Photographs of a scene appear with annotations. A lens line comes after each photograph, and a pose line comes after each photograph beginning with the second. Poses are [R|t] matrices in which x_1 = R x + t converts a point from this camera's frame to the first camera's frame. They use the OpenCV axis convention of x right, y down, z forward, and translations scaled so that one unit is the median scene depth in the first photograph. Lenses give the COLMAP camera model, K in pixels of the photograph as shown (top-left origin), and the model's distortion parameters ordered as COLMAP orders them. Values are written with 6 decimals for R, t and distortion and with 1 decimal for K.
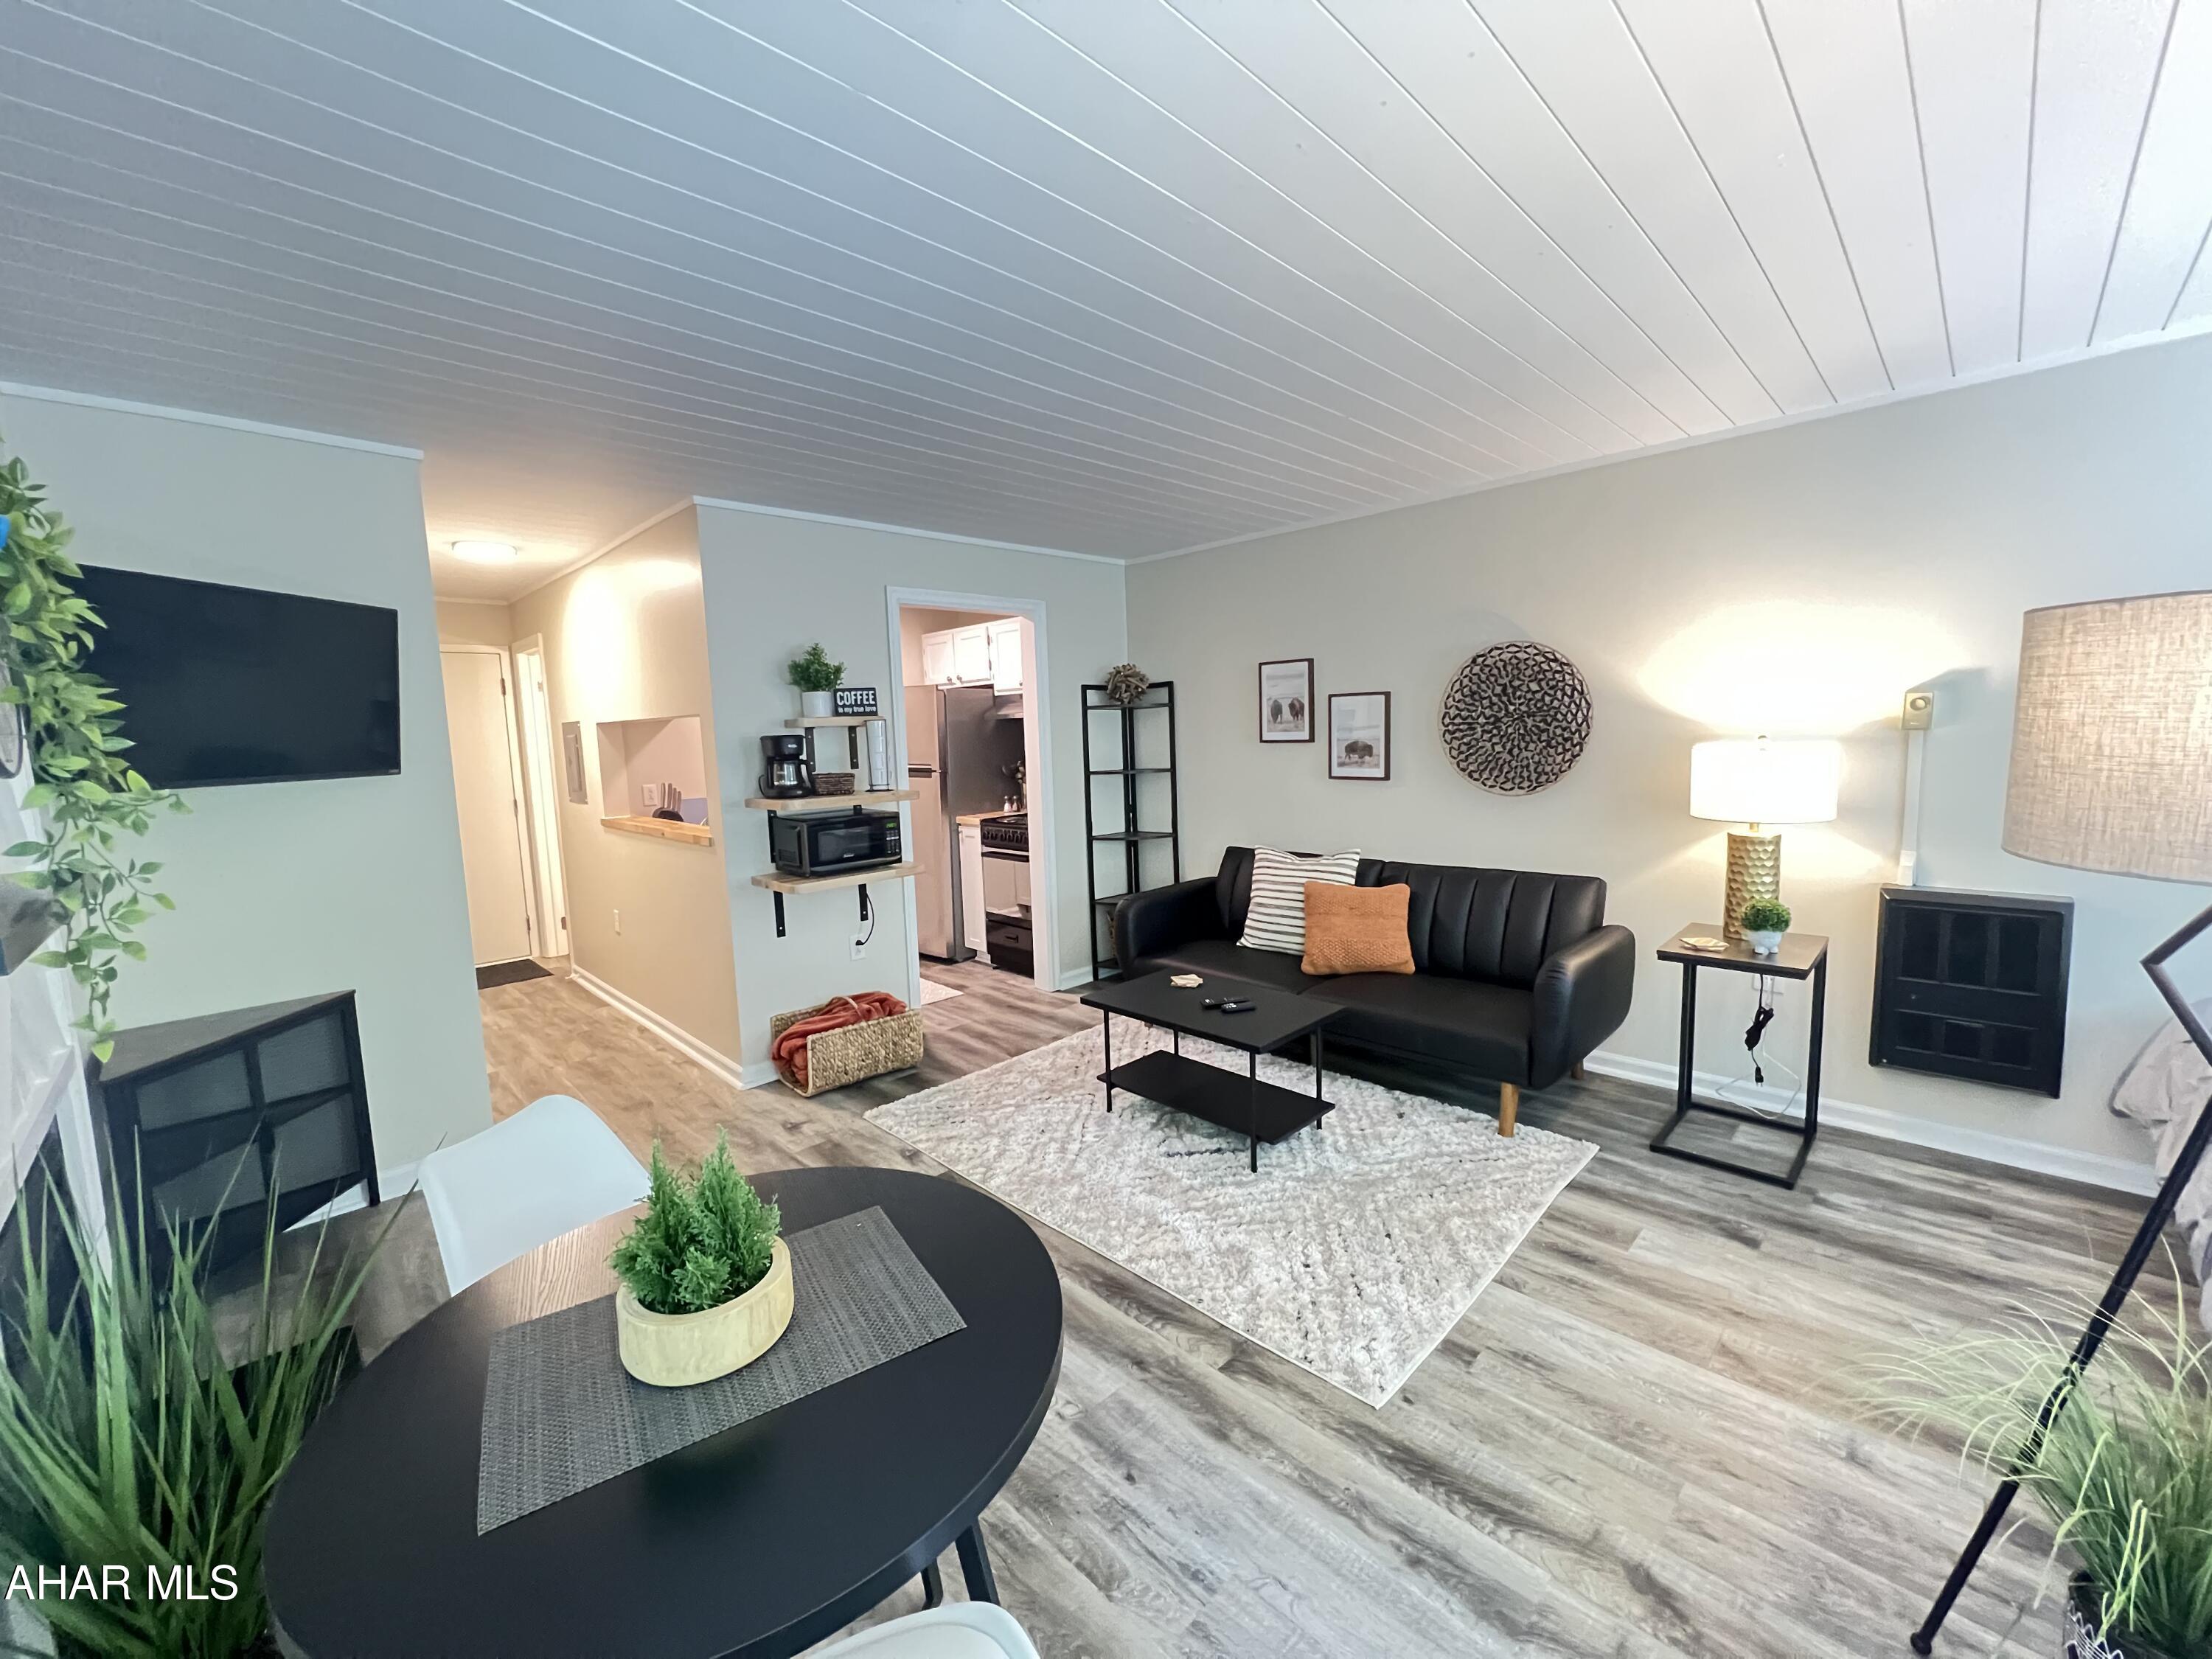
lens RADIAL K [[884.8, 0, 1105.5], [0, 884.8, 830.2], [0, 0, 1]] dist [-0.003464, 0.000607]
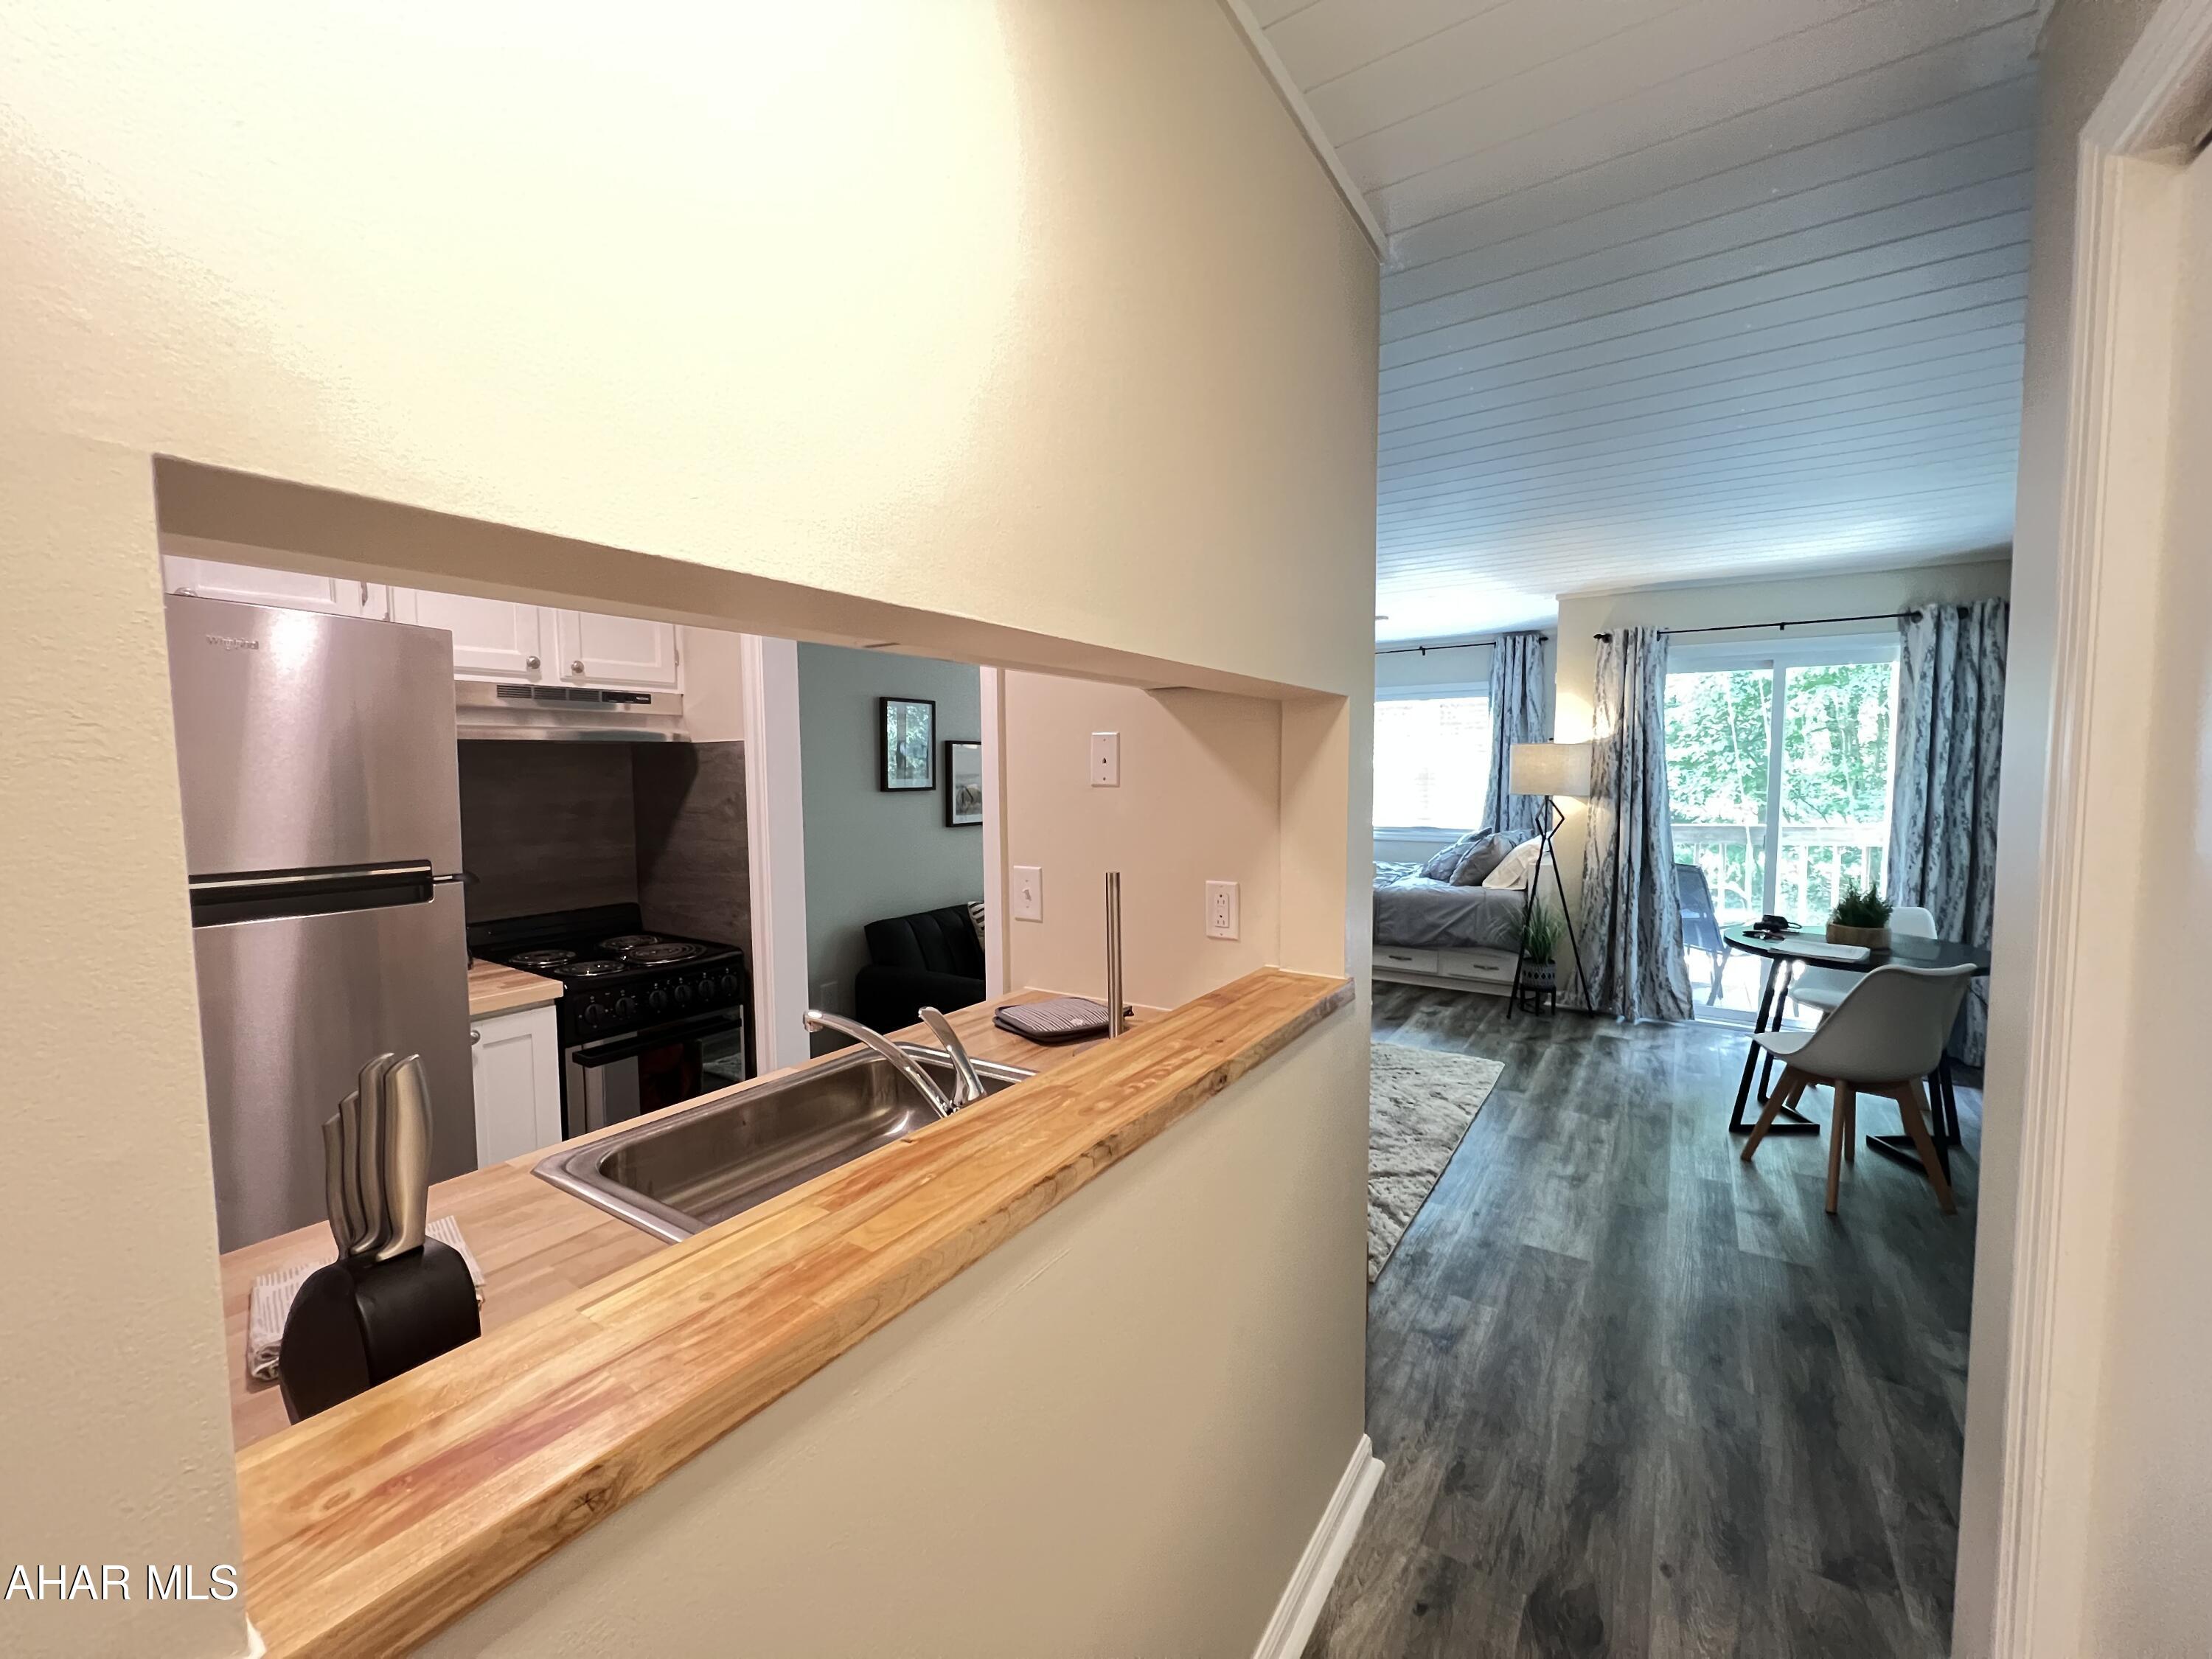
lens RADIAL K [[884.8, 0, 1105.2], [0, 884.8, 825.1], [0, 0, 1]] dist [-0.003464, 0.000607]
pose [[-0.206035, -0.027669, 0.978153, -0.802311], [0.130006, 0.989965, 0.055387, -0.101020], [-0.969870, 0.138577, -0.200370, 1.129594]]
